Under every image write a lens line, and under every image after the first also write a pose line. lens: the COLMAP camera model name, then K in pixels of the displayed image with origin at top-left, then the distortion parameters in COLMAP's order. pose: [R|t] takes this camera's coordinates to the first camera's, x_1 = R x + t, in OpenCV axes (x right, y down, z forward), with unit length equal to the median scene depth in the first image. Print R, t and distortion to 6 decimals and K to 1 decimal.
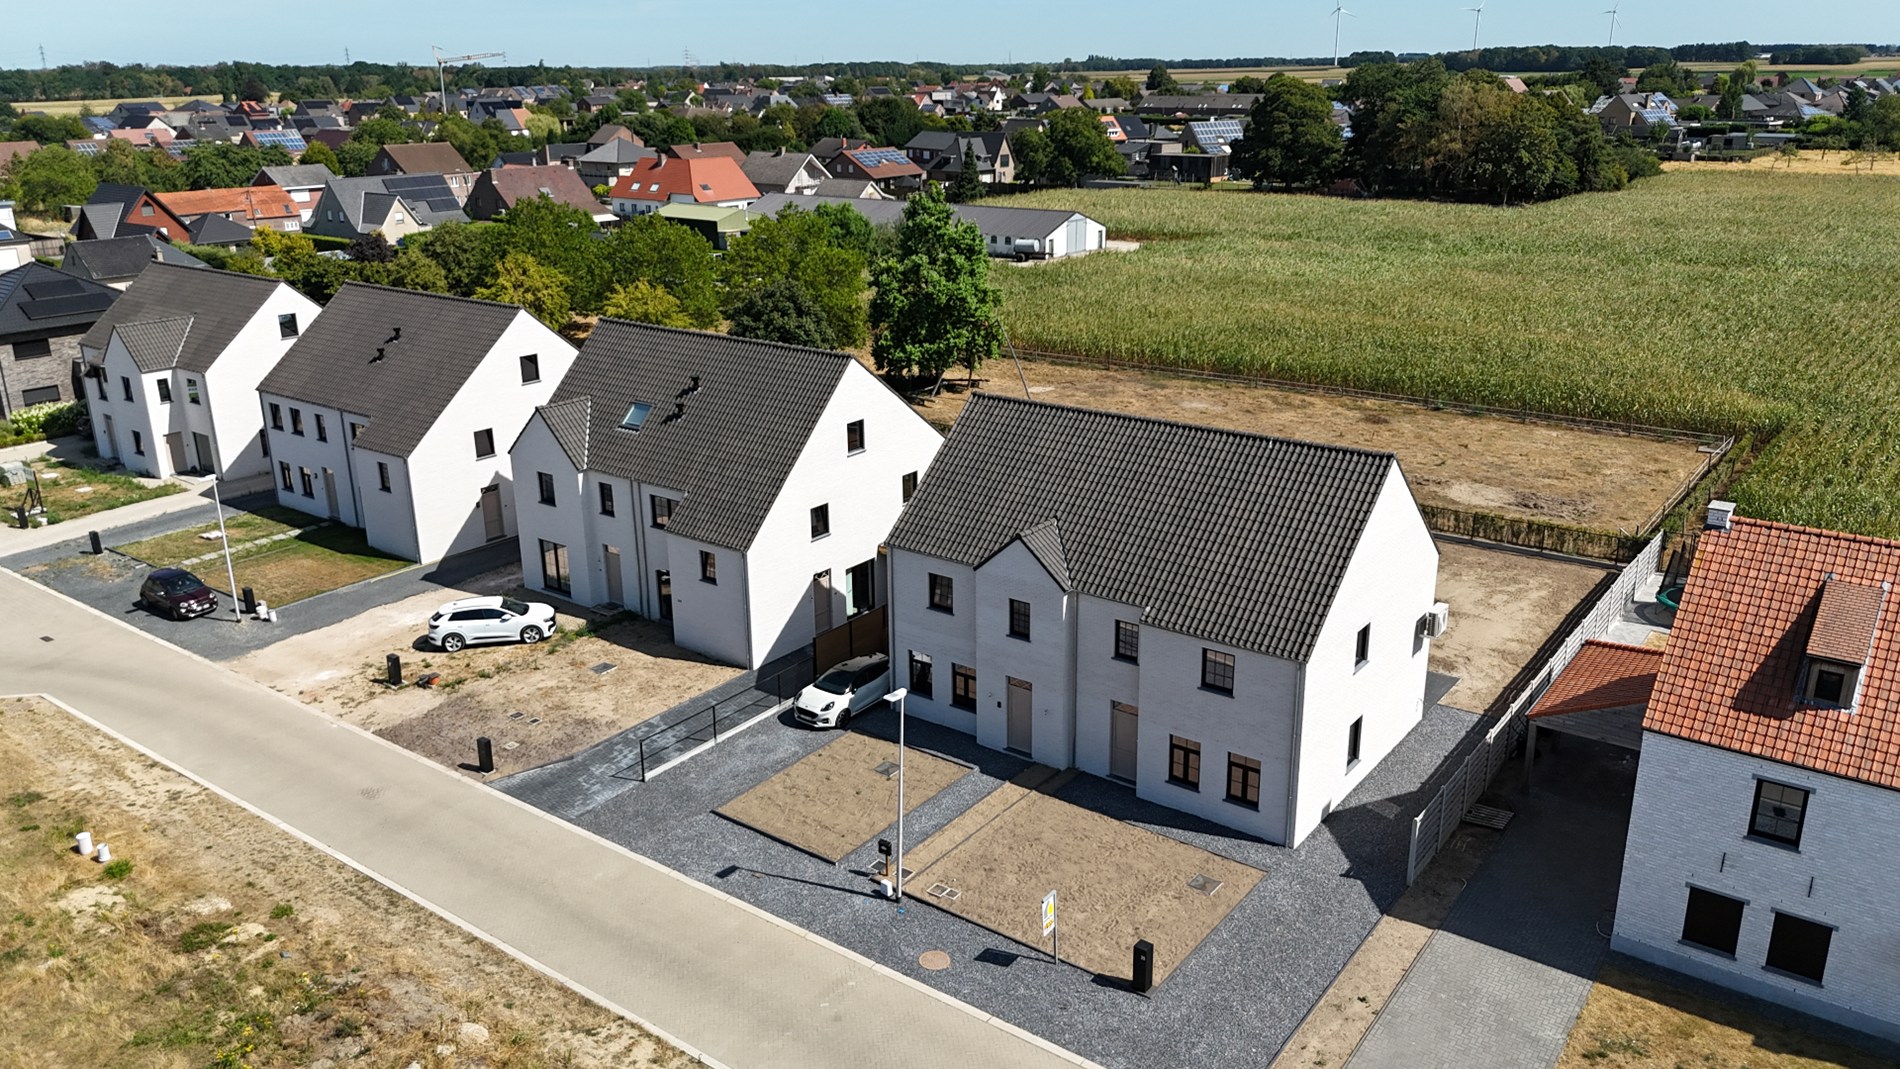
lens RADIAL K [[1438.5, 0, 949.1], [0, 1438.5, 534.9], [0, 0, 1]] dist [0.028521, -0.001165]
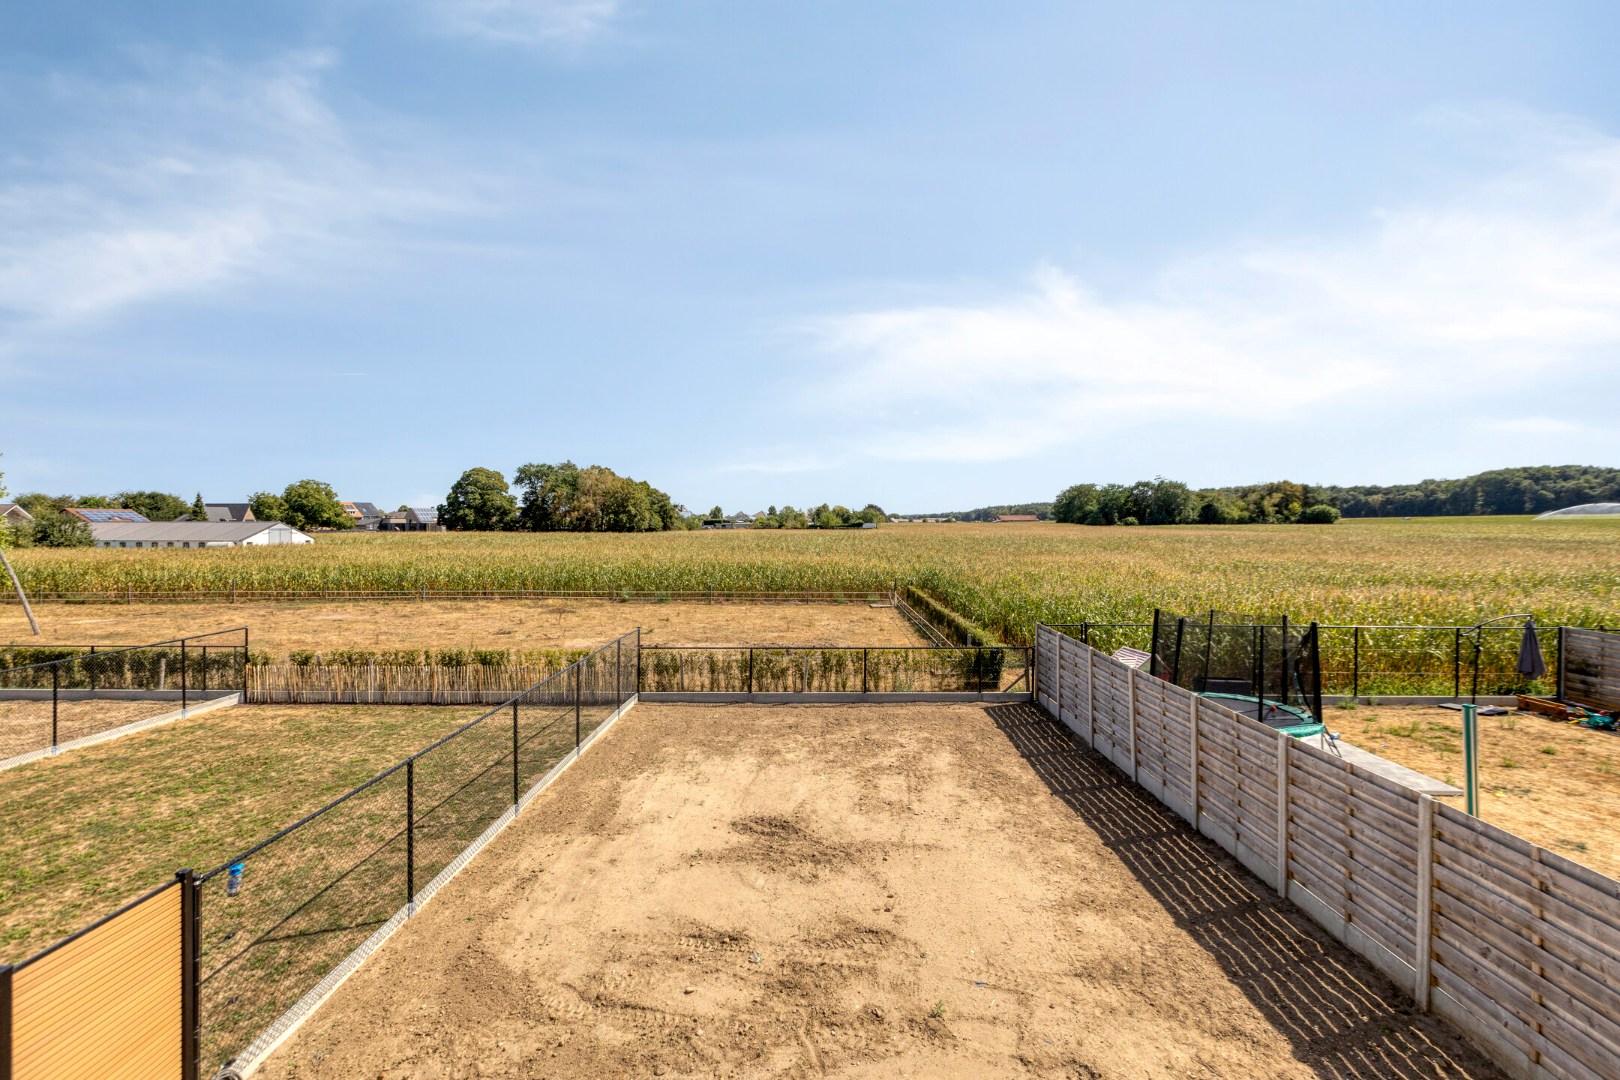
lens RADIAL K [[752.0, 0, 802.2], [0, 752.0, 528.6], [0, 0, 1]] dist [0.005206, 0.000614]
pose [[0.818229, 0.006290, 0.574858, 0.067592], [0.172708, 0.951061, -0.256233, 0.006991], [-0.548337, 0.308940, 0.777099, 0.243156]]
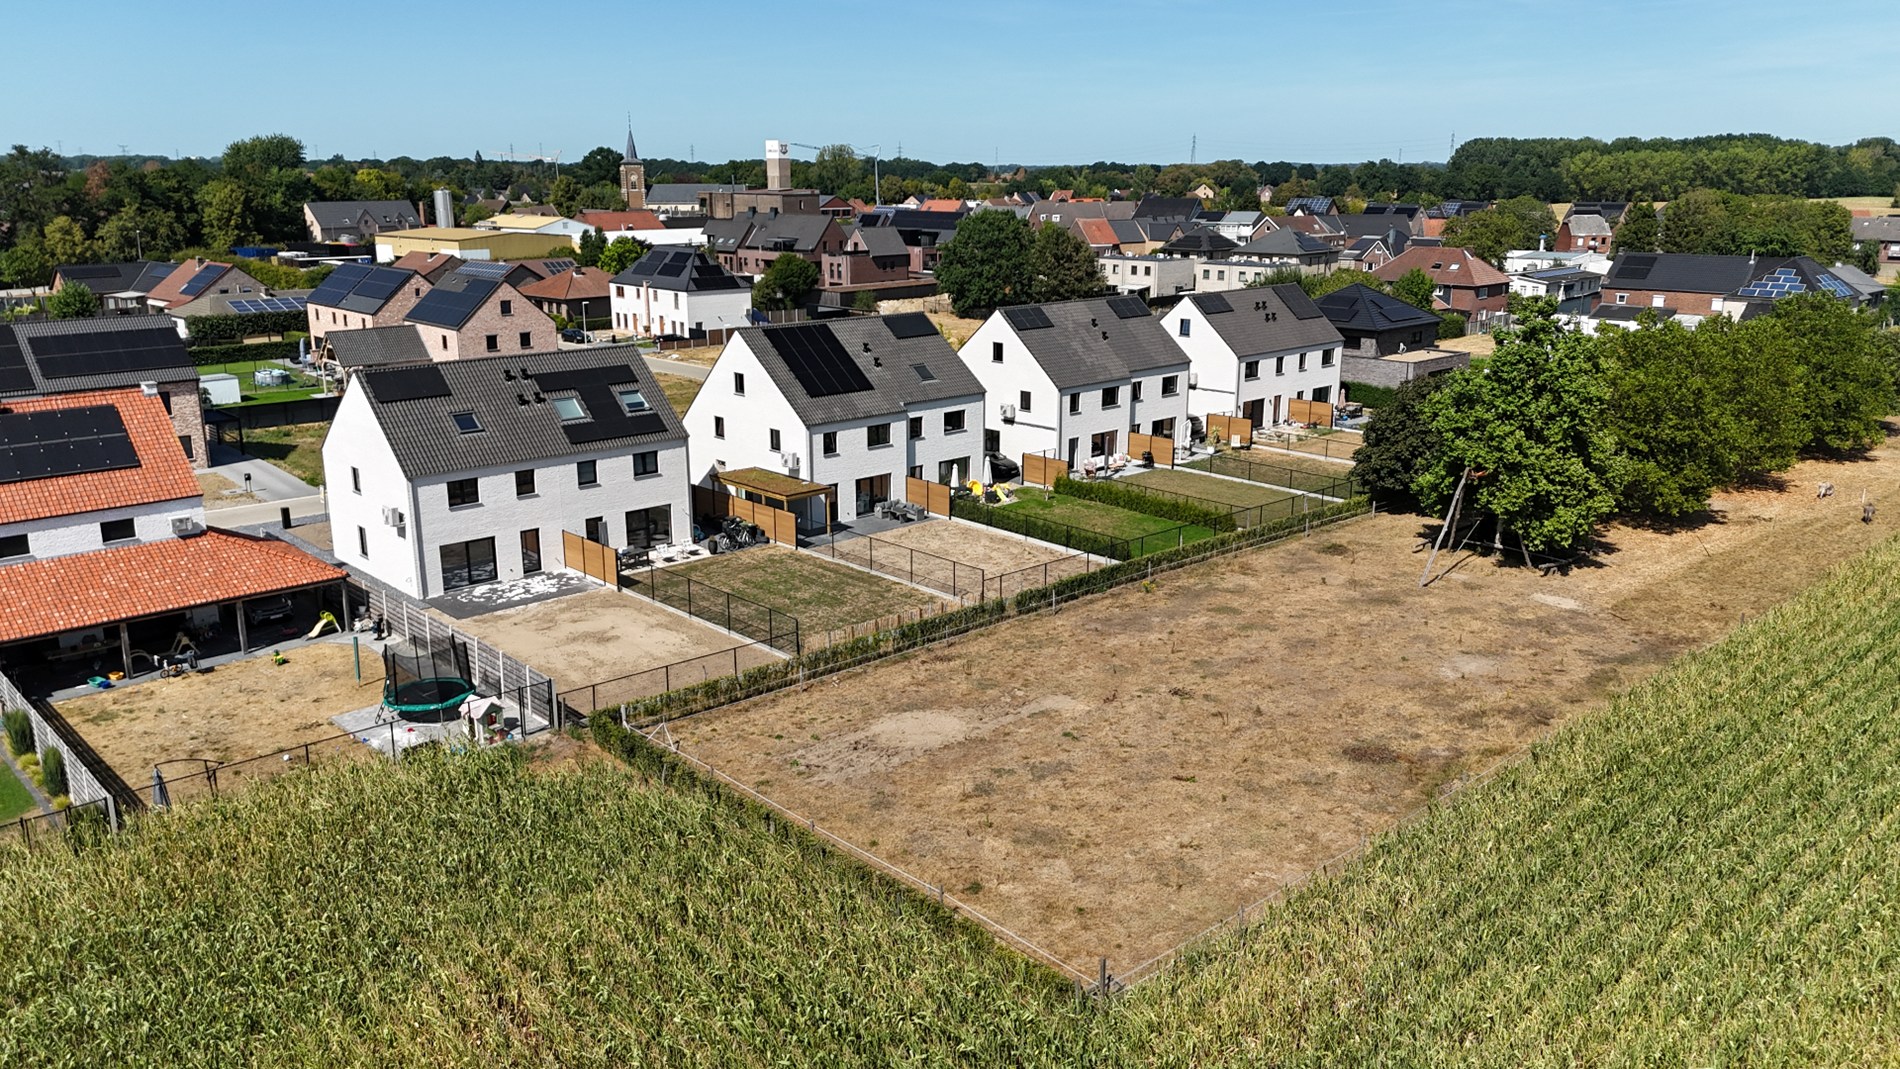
lens RADIAL K [[1438.5, 0, 958.1], [0, 1438.5, 541.4], [0, 0, 1]] dist [0.028521, -0.001165]
pose [[-0.188279, 0.251886, -0.949265, 0.367644], [-0.304807, 0.903836, 0.300288, -0.118283], [0.933618, 0.345881, -0.093397, 0.387471]]
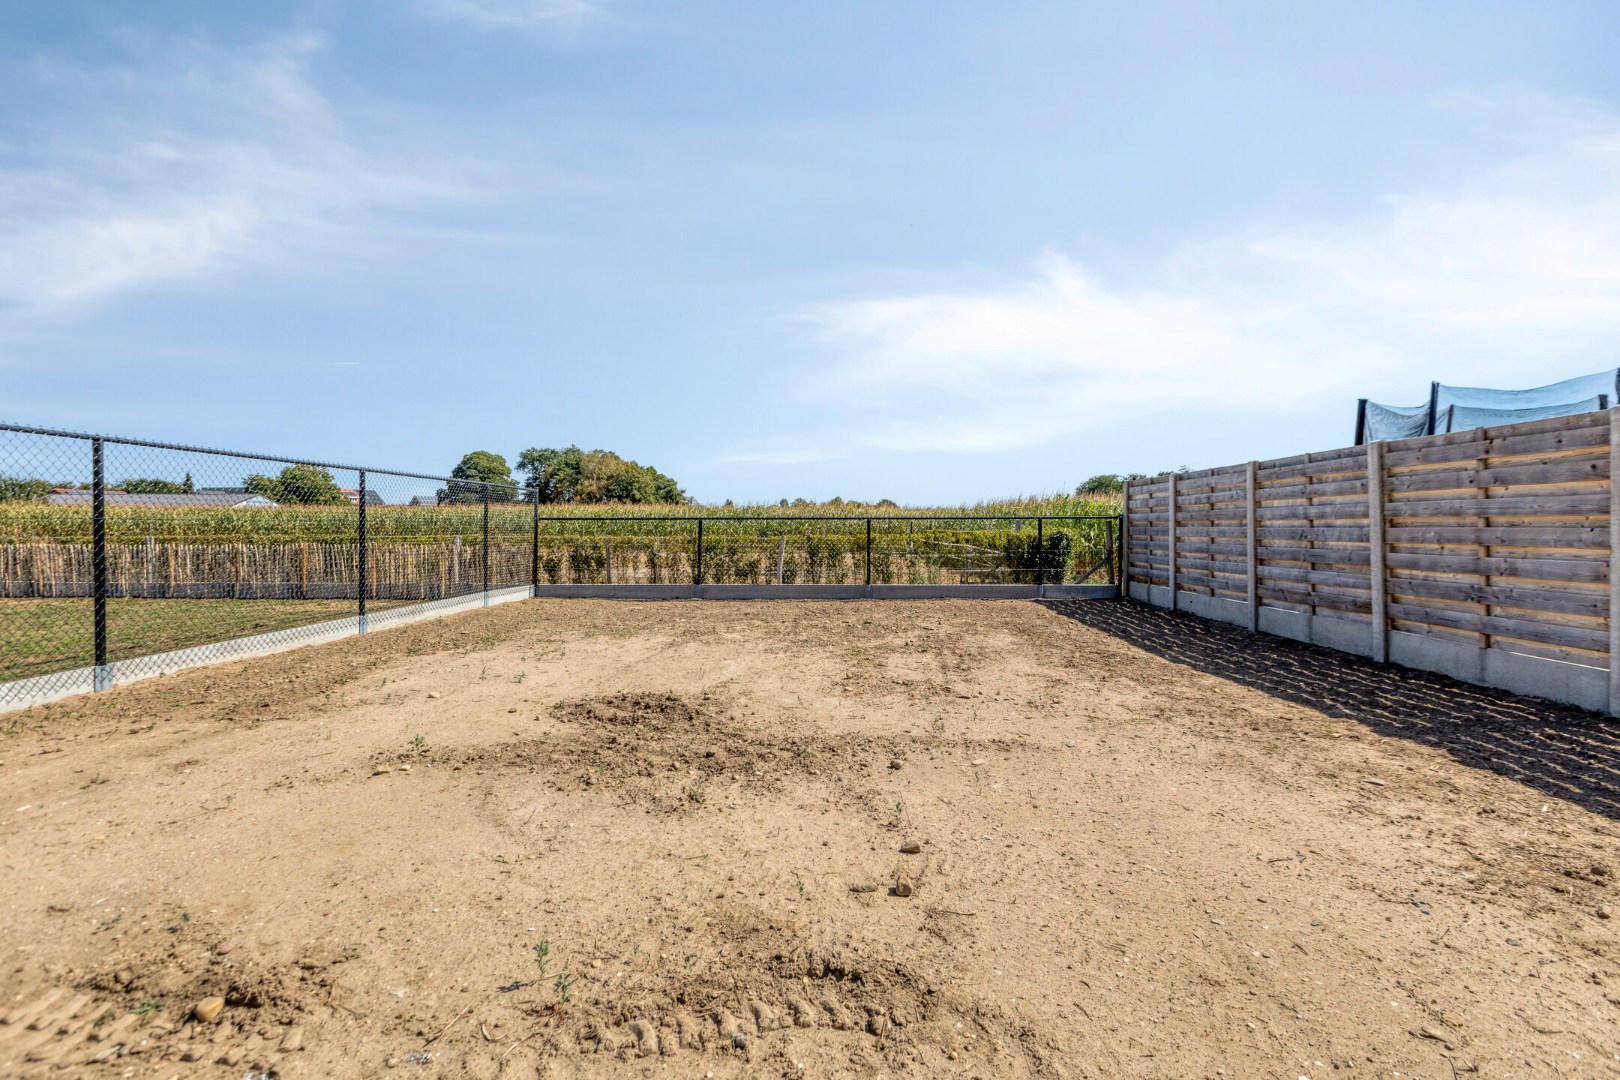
lens RADIAL K [[752.0, 0, 796.3], [0, 752.0, 529.3], [0, 0, 1]] dist [0.005206, 0.000614]
pose [[0.833037, 0.003844, 0.553204, 0.089714], [0.167919, 0.951041, -0.259469, 0.015398], [-0.527117, 0.309041, 0.791607, 0.271958]]
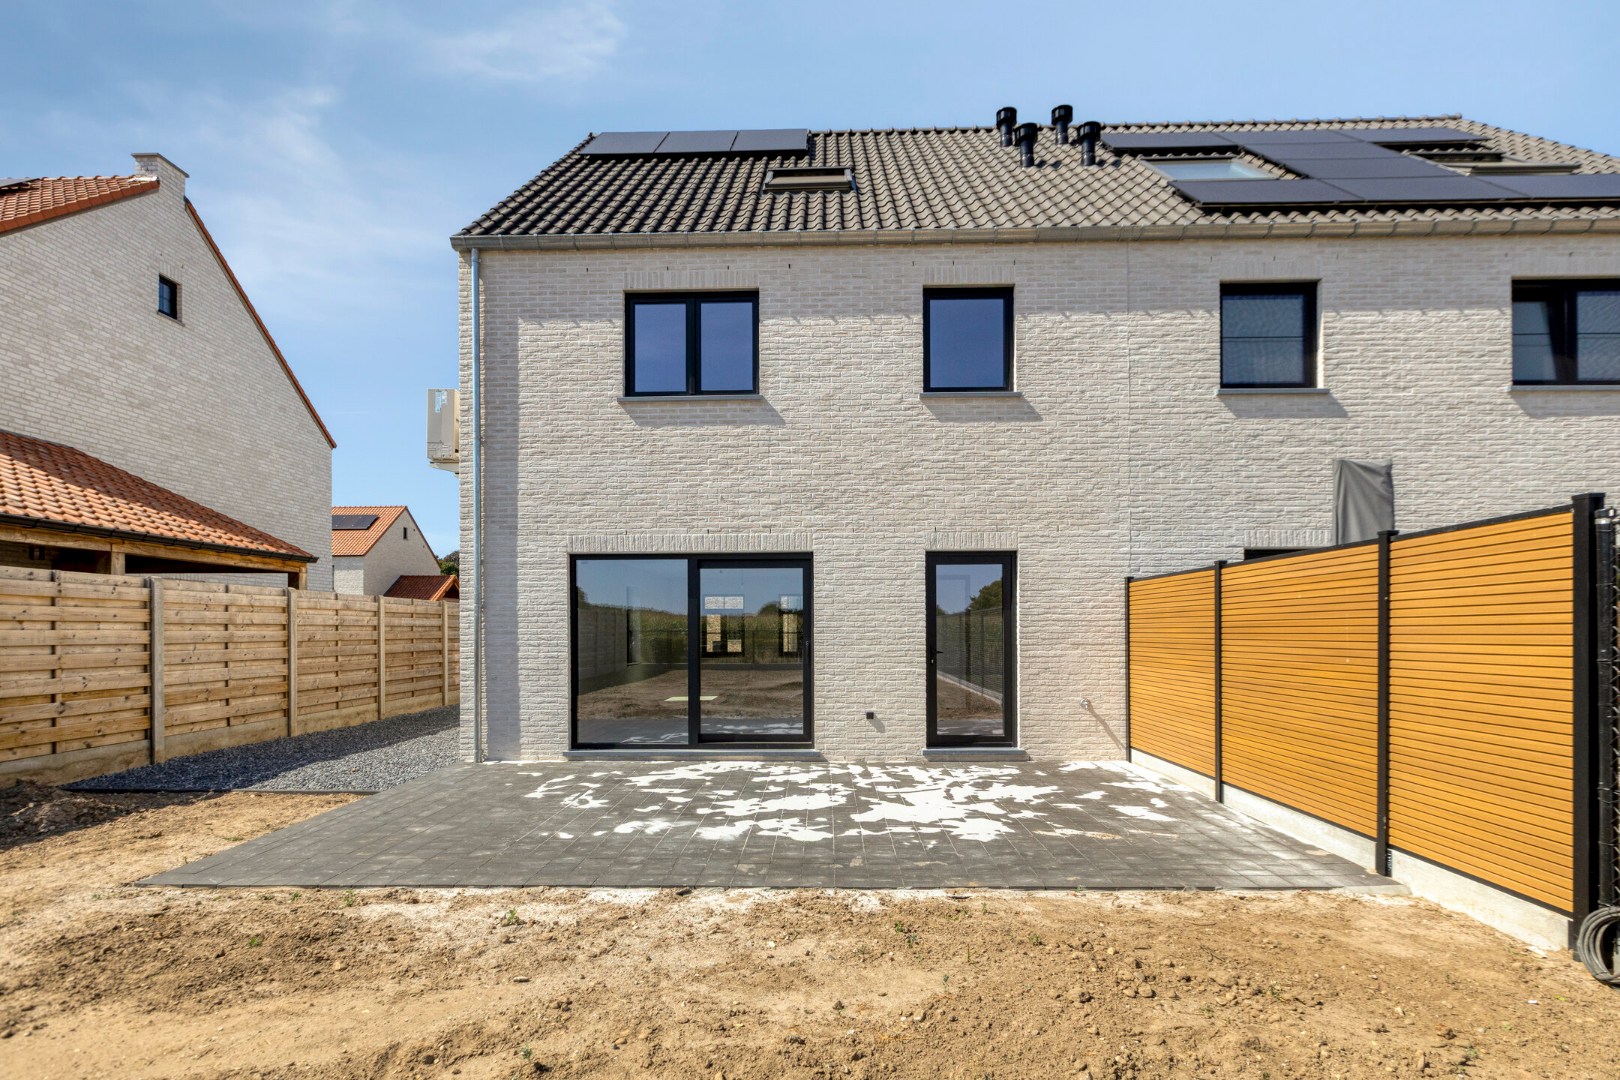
lens RADIAL K [[769.4, 0, 797.4], [0, 769.4, 629.9], [0, 0, 1]] dist [-0.000945, 0.001419]
pose [[-0.826399, 0.000024, -0.563085, 0.088922], [-0.174362, 0.950838, 0.255940, 0.009507], [0.535409, 0.309689, -0.785767, 0.287323]]
